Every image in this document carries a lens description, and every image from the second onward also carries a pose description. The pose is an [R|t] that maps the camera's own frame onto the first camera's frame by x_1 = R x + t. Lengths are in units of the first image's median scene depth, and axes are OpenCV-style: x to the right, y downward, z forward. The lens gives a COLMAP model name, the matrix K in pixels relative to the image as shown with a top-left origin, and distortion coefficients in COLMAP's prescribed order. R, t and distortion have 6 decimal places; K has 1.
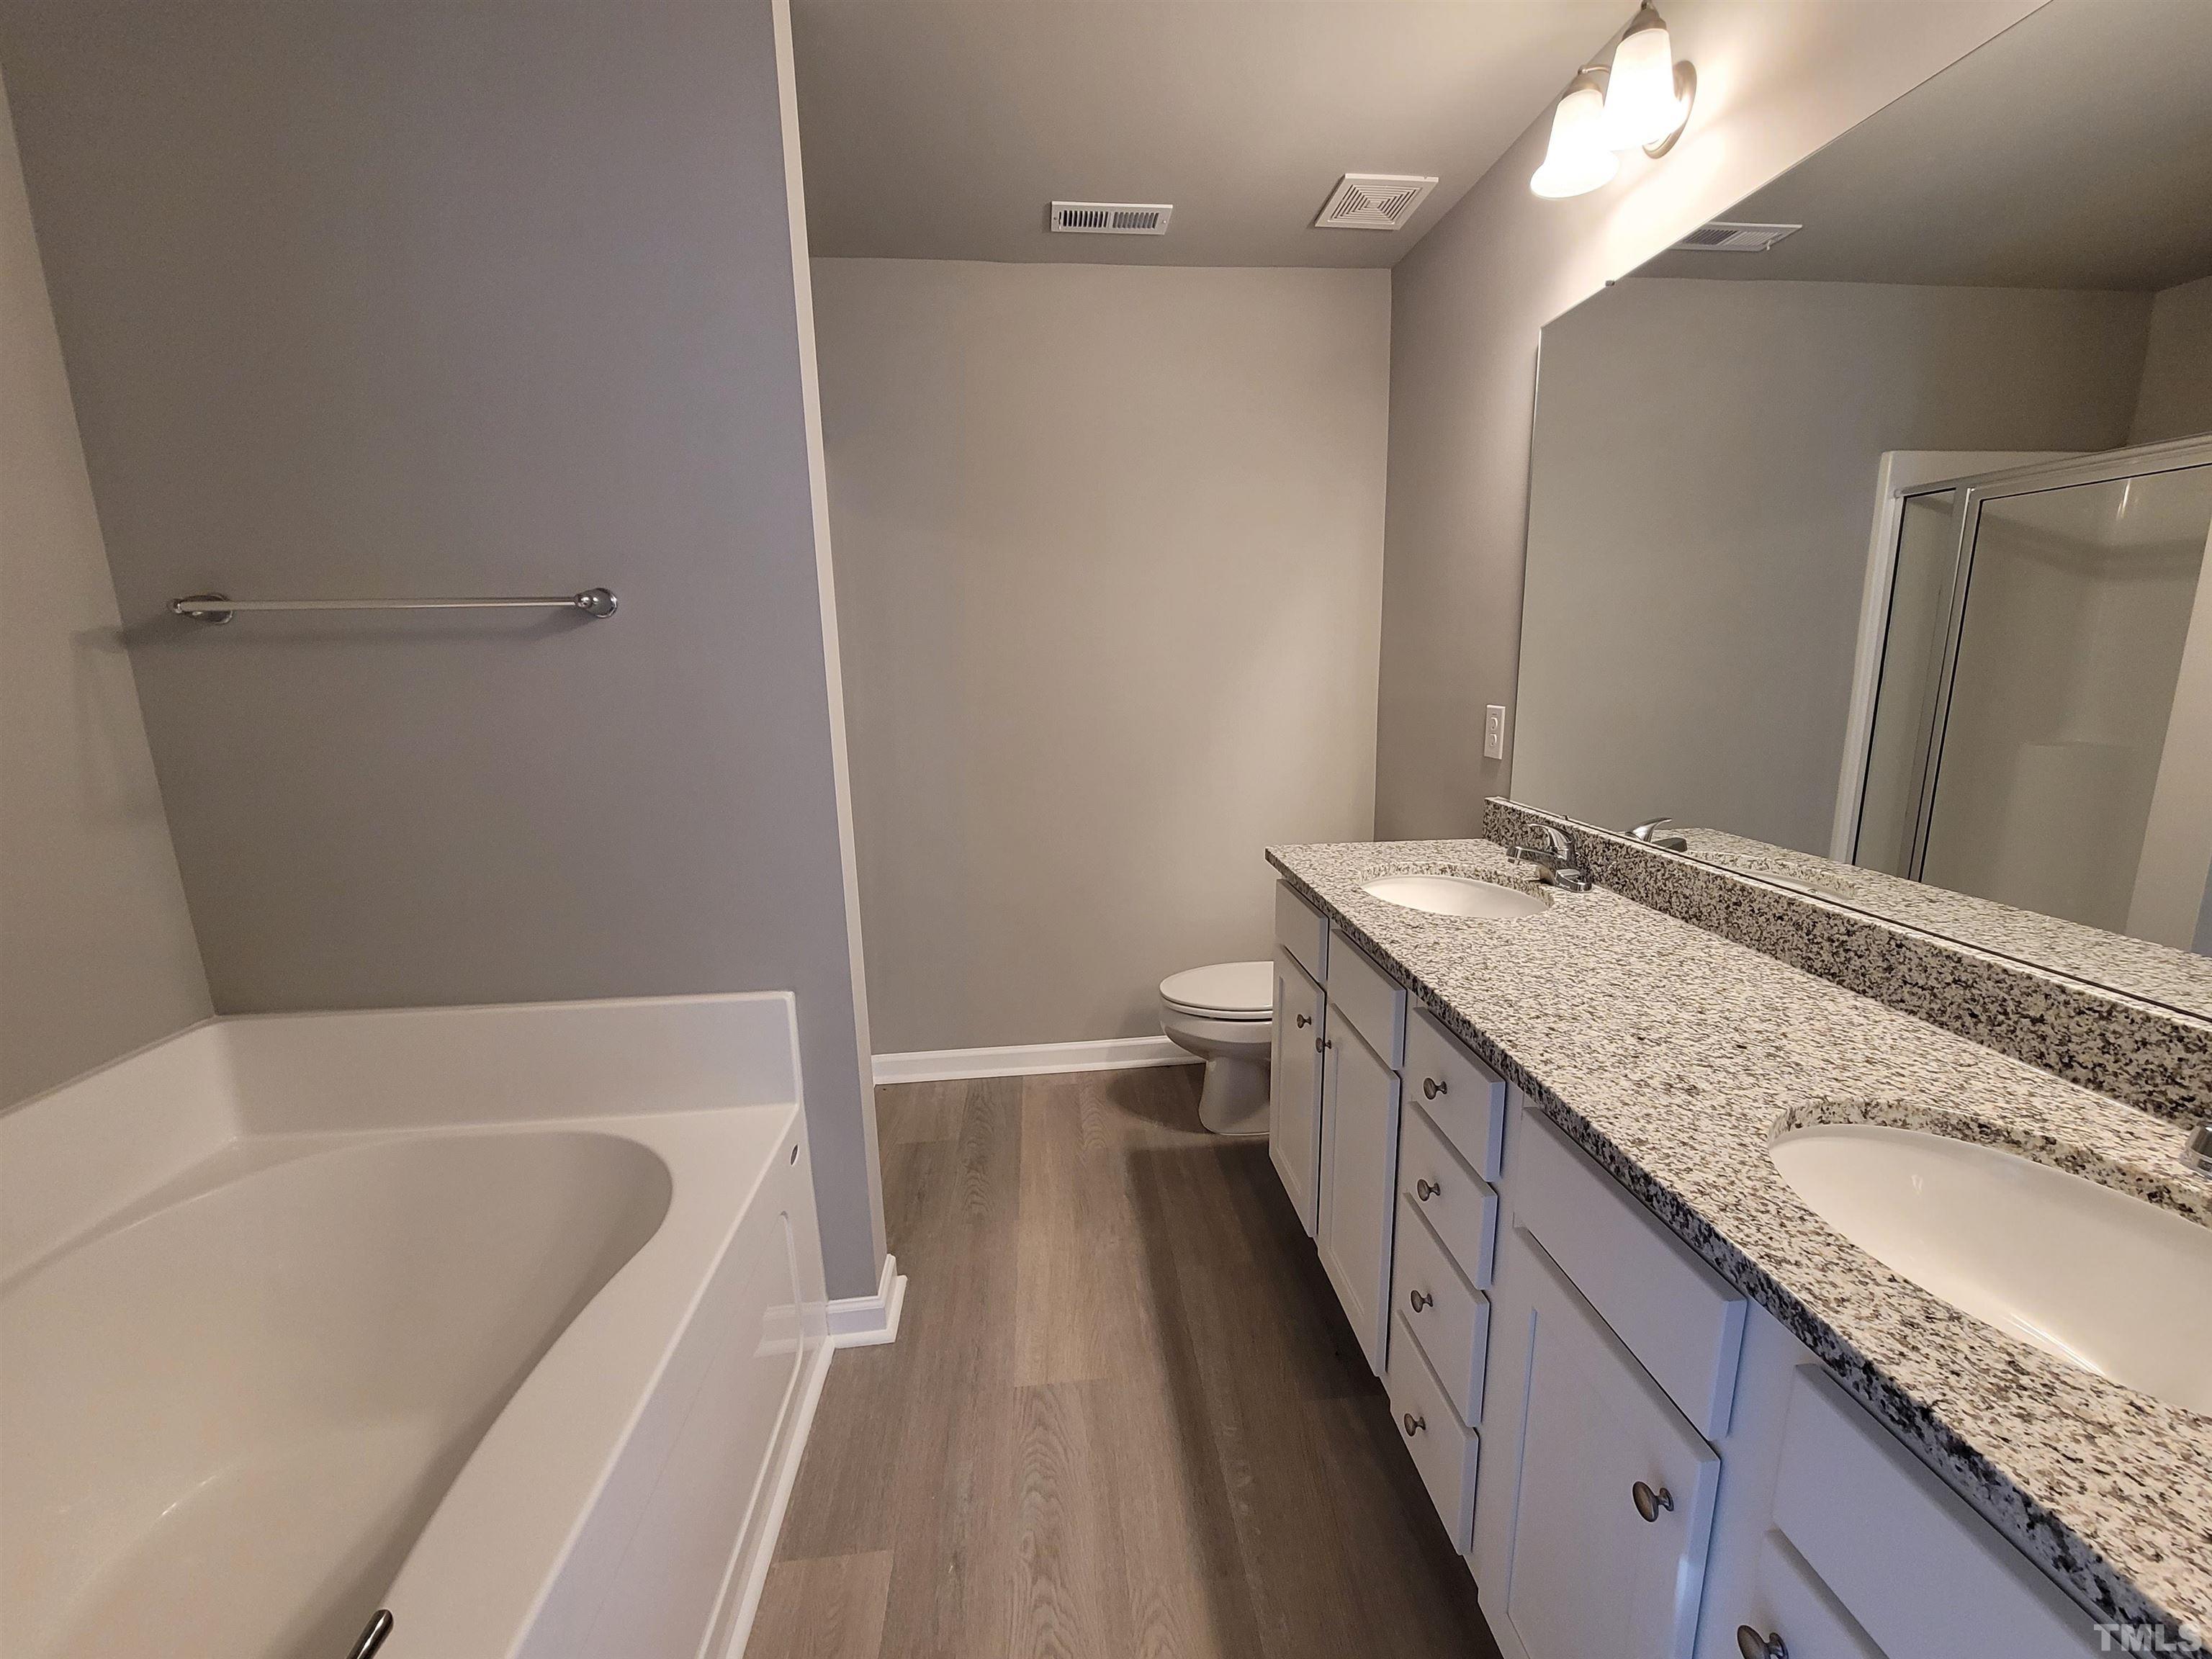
lens RADIAL K [[901.4, 0, 1129.3], [0, 901.4, 839.1], [0, 0, 1]] dist [0.002839, -0.001511]
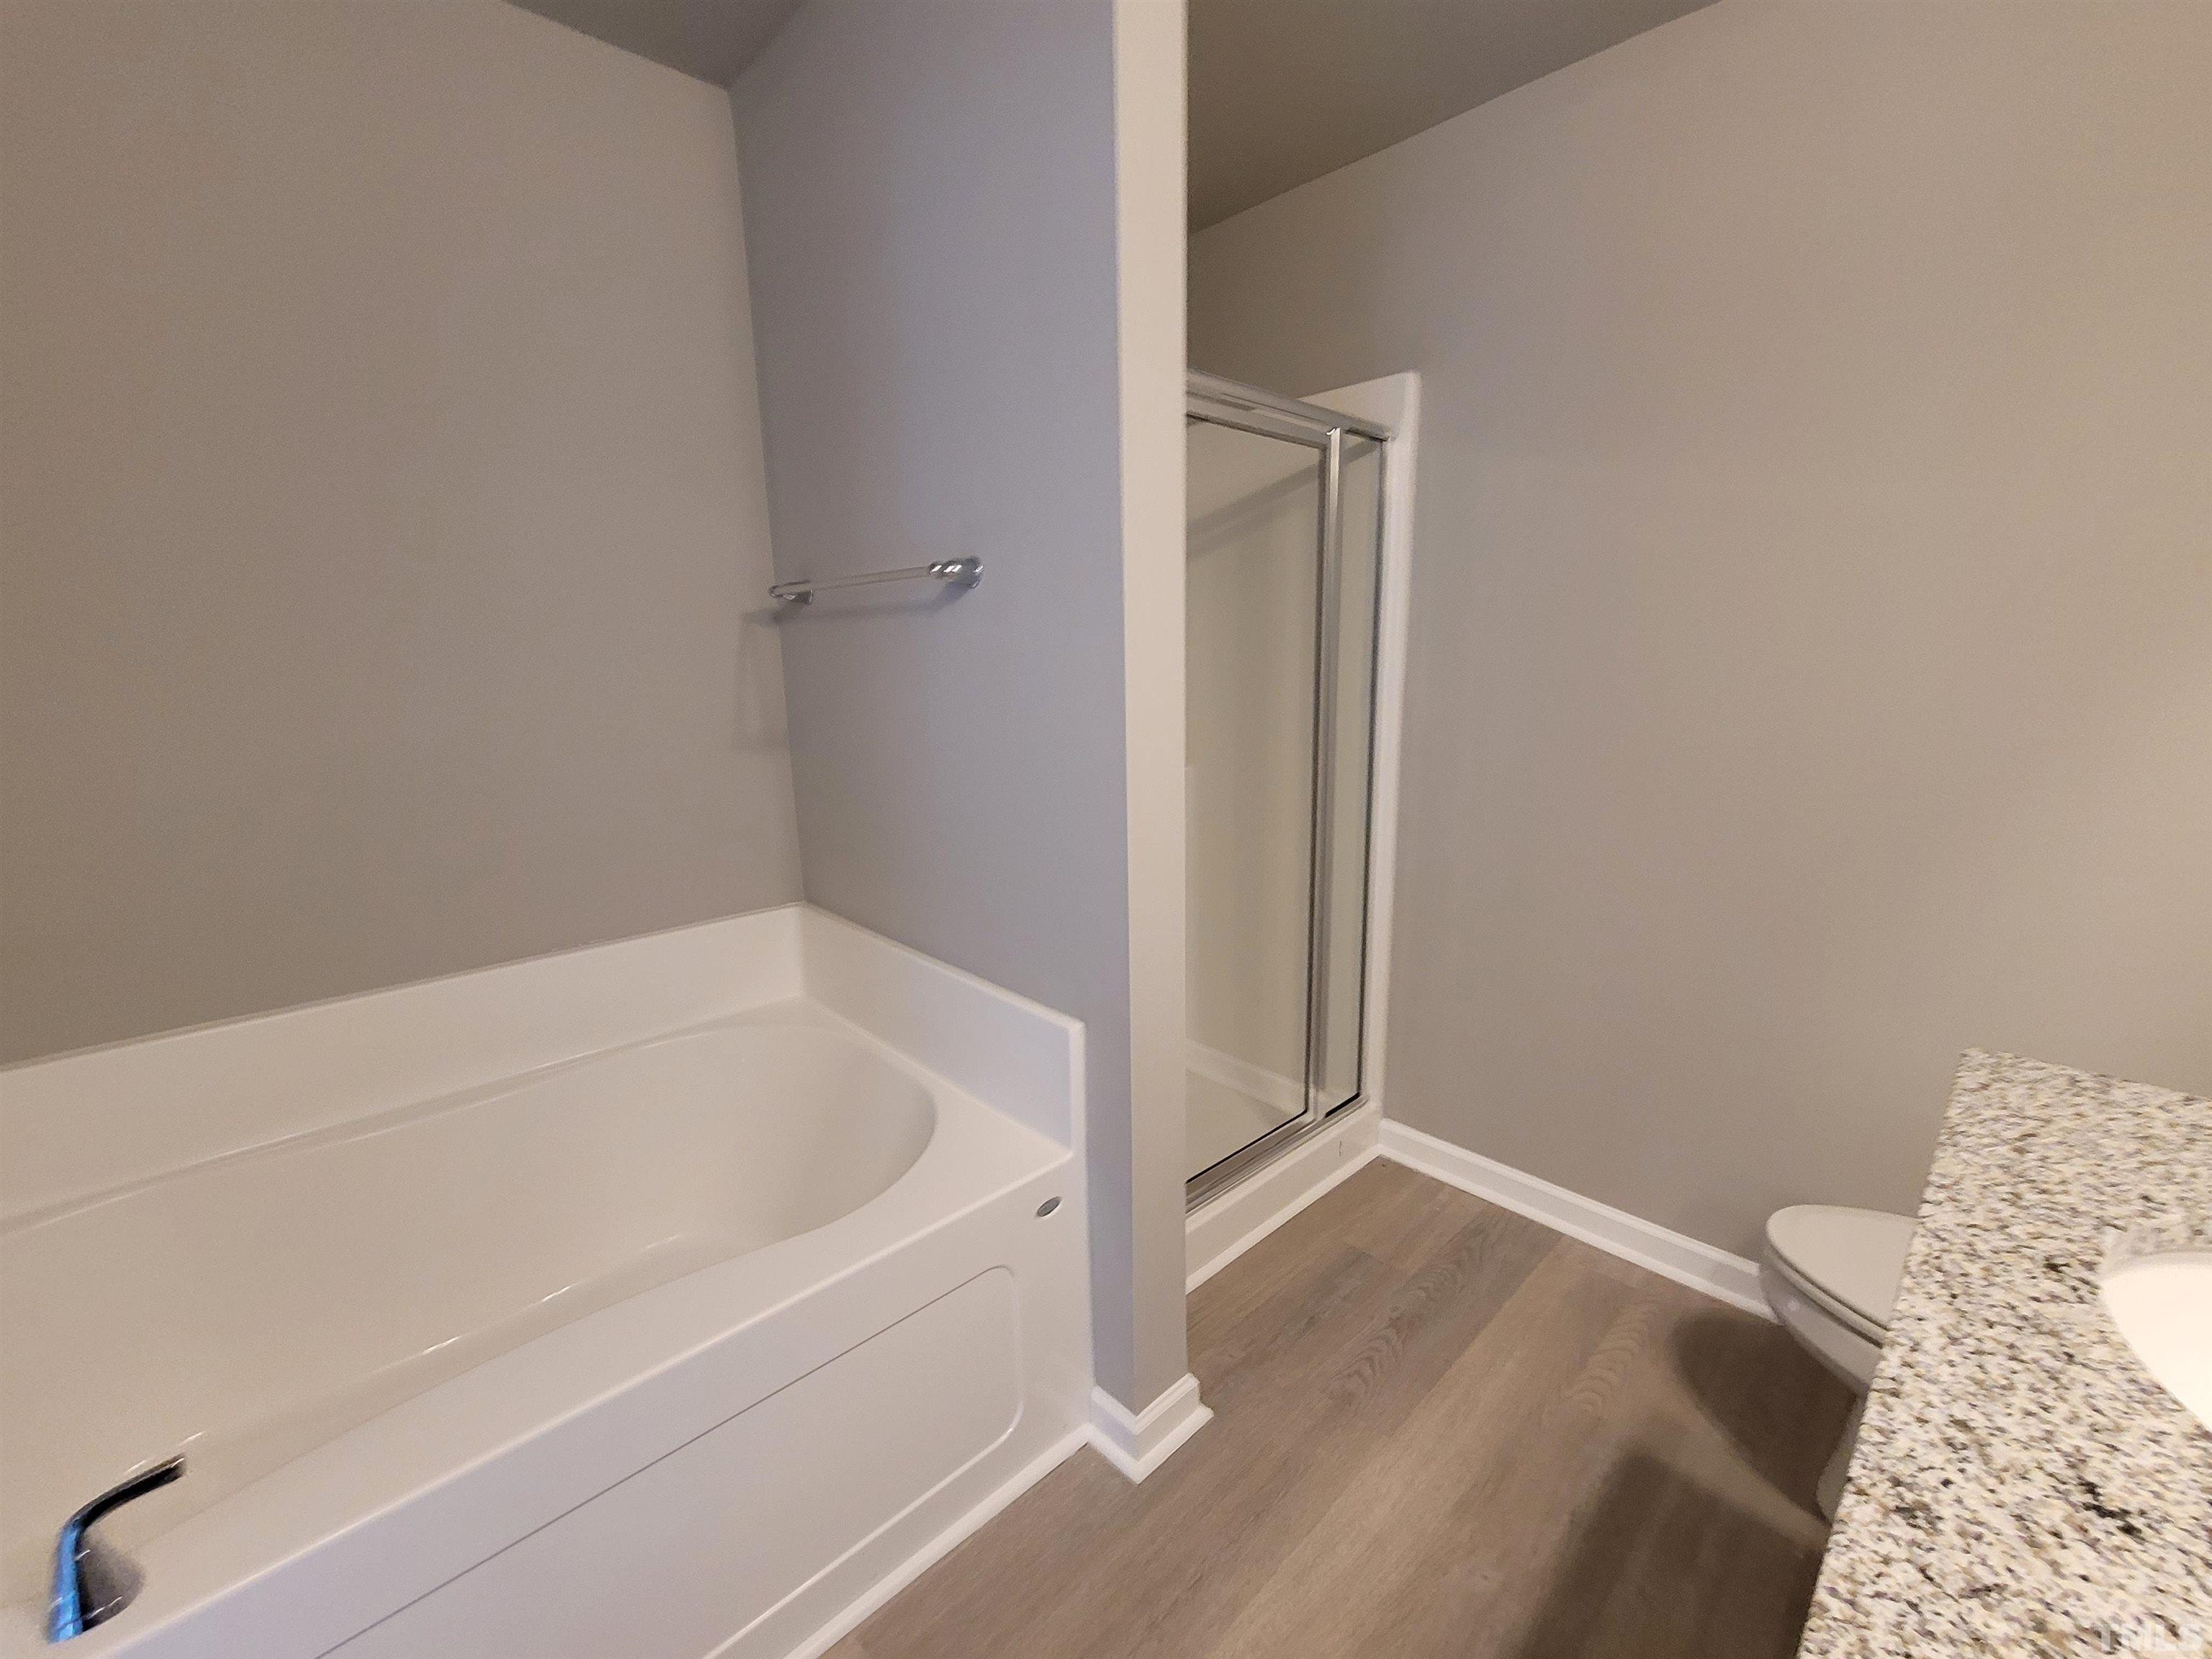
lens RADIAL K [[901.4, 0, 1124.4], [0, 901.4, 838.8], [0, 0, 1]] dist [0.002839, -0.001511]
pose [[0.616262, 0.169688, -0.769043, 0.265183], [-0.156580, 0.983416, 0.091516, -0.083052], [0.771818, 0.064019, 0.632612, 0.469645]]
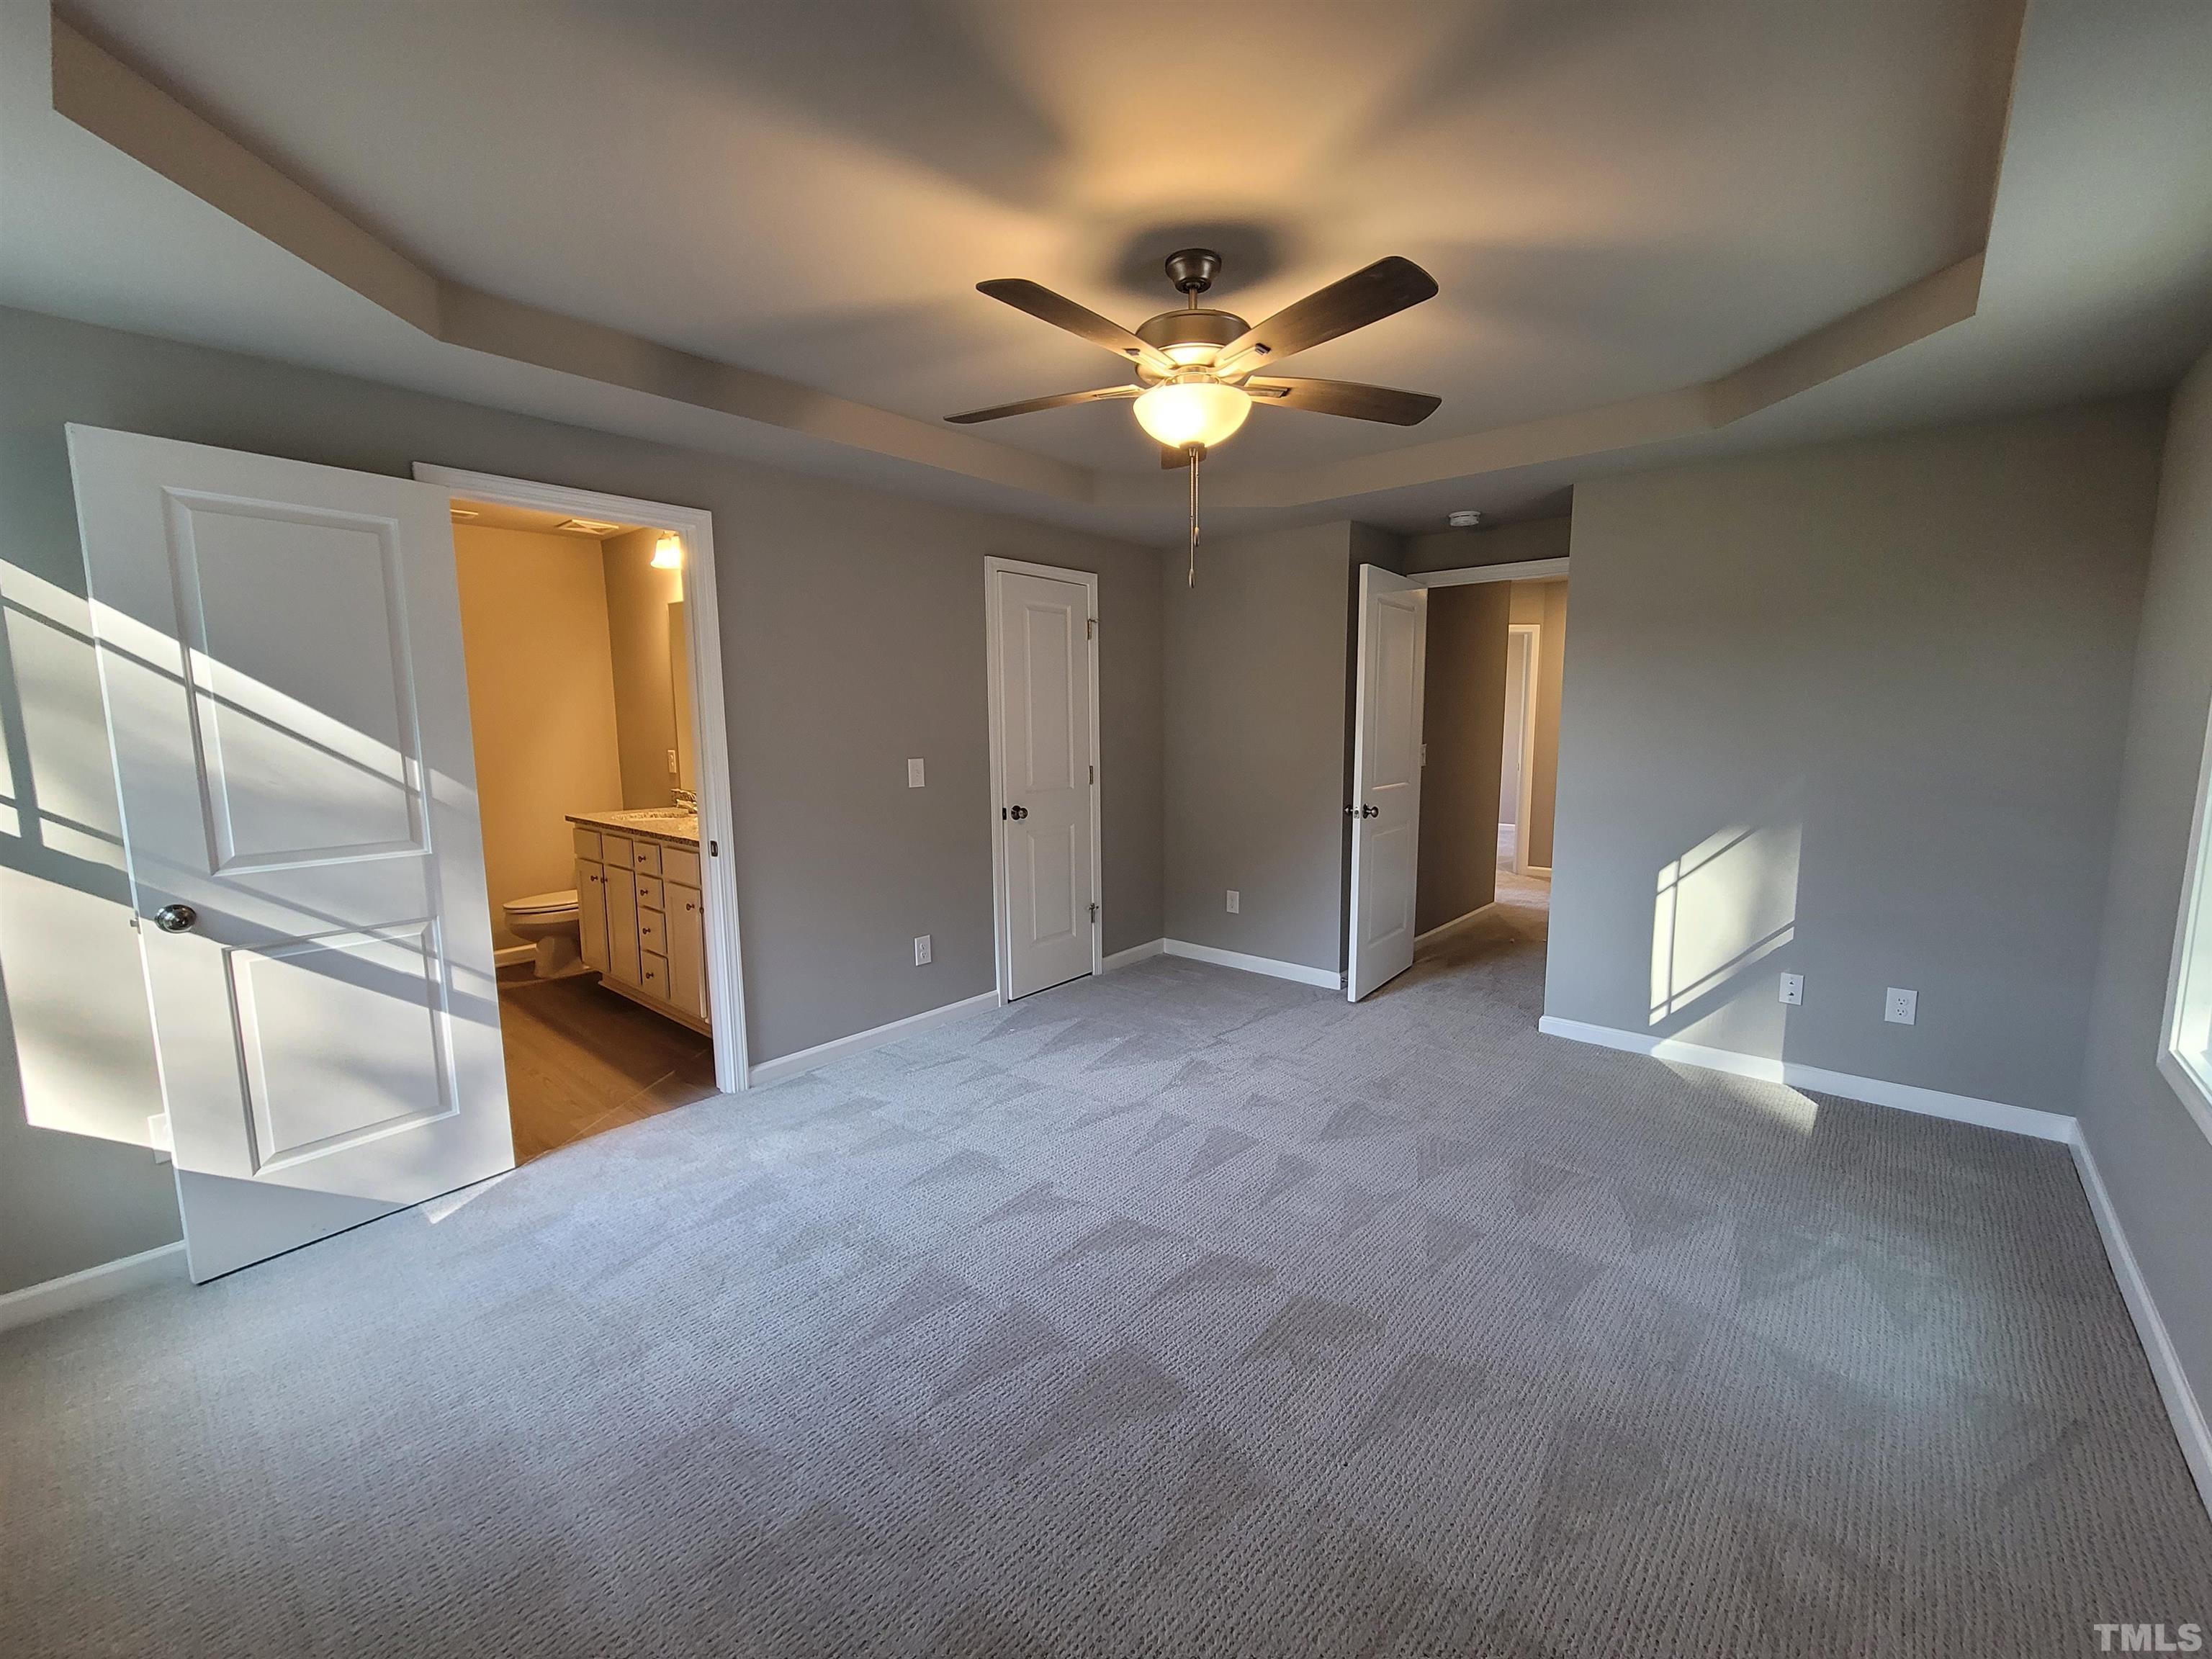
lens RADIAL K [[901.4, 0, 1108.7], [0, 901.4, 830.3], [0, 0, 1]] dist [0.002839, -0.001511]
pose [[0.741817, -0.075349, 0.666355, -0.404723], [0.139307, 0.989306, -0.043216, 0.389699], [-0.655973, 0.124886, 0.744381, -1.800495]]
